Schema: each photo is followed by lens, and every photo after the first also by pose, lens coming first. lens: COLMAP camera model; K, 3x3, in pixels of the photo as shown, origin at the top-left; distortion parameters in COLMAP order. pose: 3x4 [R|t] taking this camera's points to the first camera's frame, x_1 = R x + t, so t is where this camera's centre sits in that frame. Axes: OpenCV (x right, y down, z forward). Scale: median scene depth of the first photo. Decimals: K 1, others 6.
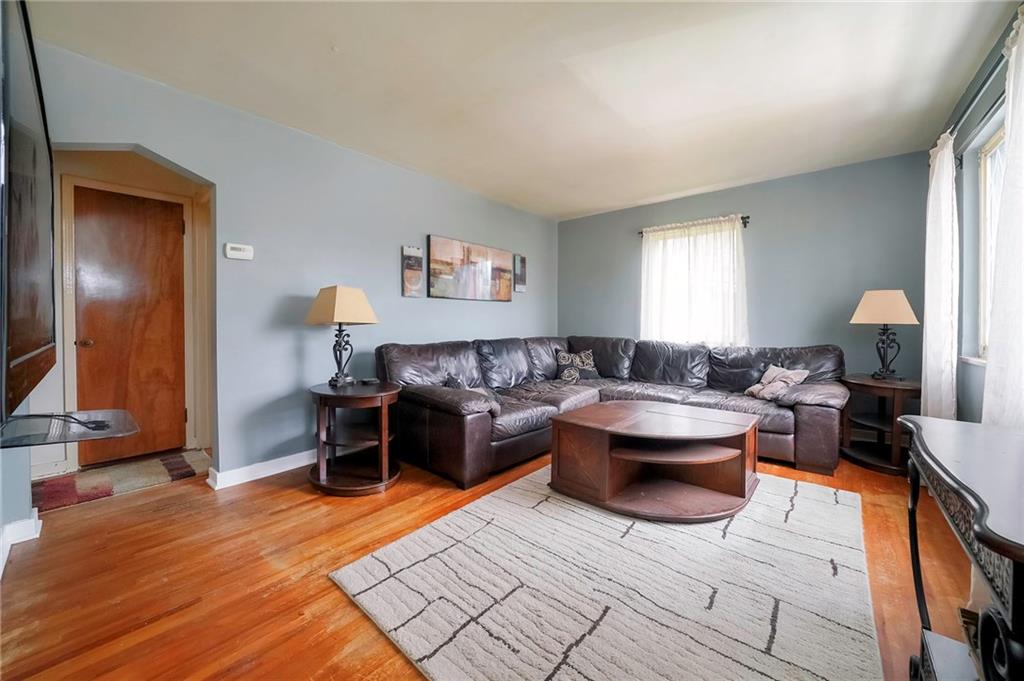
lens RADIAL K [[371.2, 0, 486.7], [0, 371.2, 325.6], [0, 0, 1]] dist [-0.015840, -0.000084]
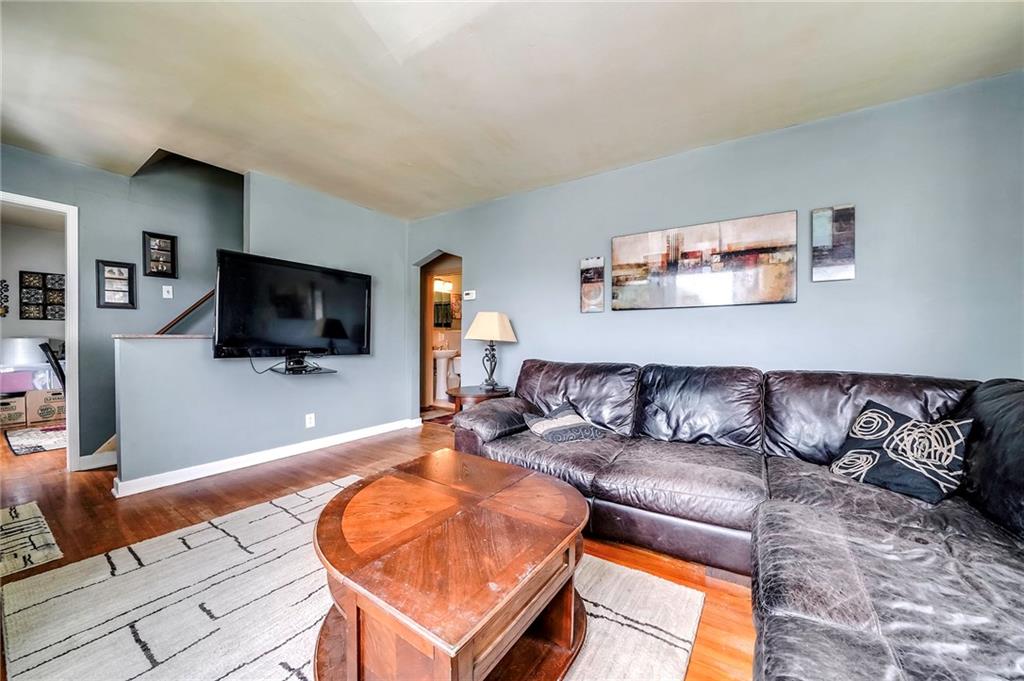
lens RADIAL K [[381.2, 0, 516.1], [0, 381.2, 341.8], [0, 0, 1]] dist [-0.012055, 0.000371]
pose [[0.152361, 0.009123, -0.988283, 0.717185], [-0.010907, 0.999912, 0.007549, -0.009178], [0.988265, 0.009629, 0.152448, 0.679859]]
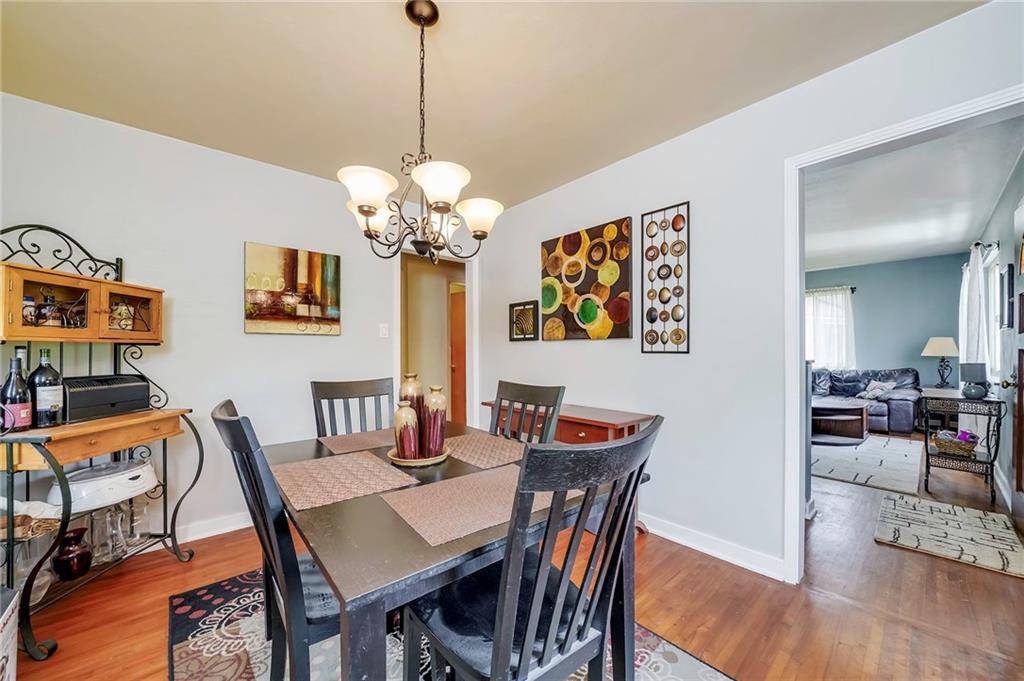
lens RADIAL K [[381.2, 0, 516.1], [0, 381.2, 349.6], [0, 0, 1]] dist [-0.012055, 0.000371]
pose [[0.996817, -0.003383, -0.079646, -0.749665], [0.002802, 0.999969, -0.007403, -0.025354], [0.079668, 0.007156, 0.996796, -0.893519]]
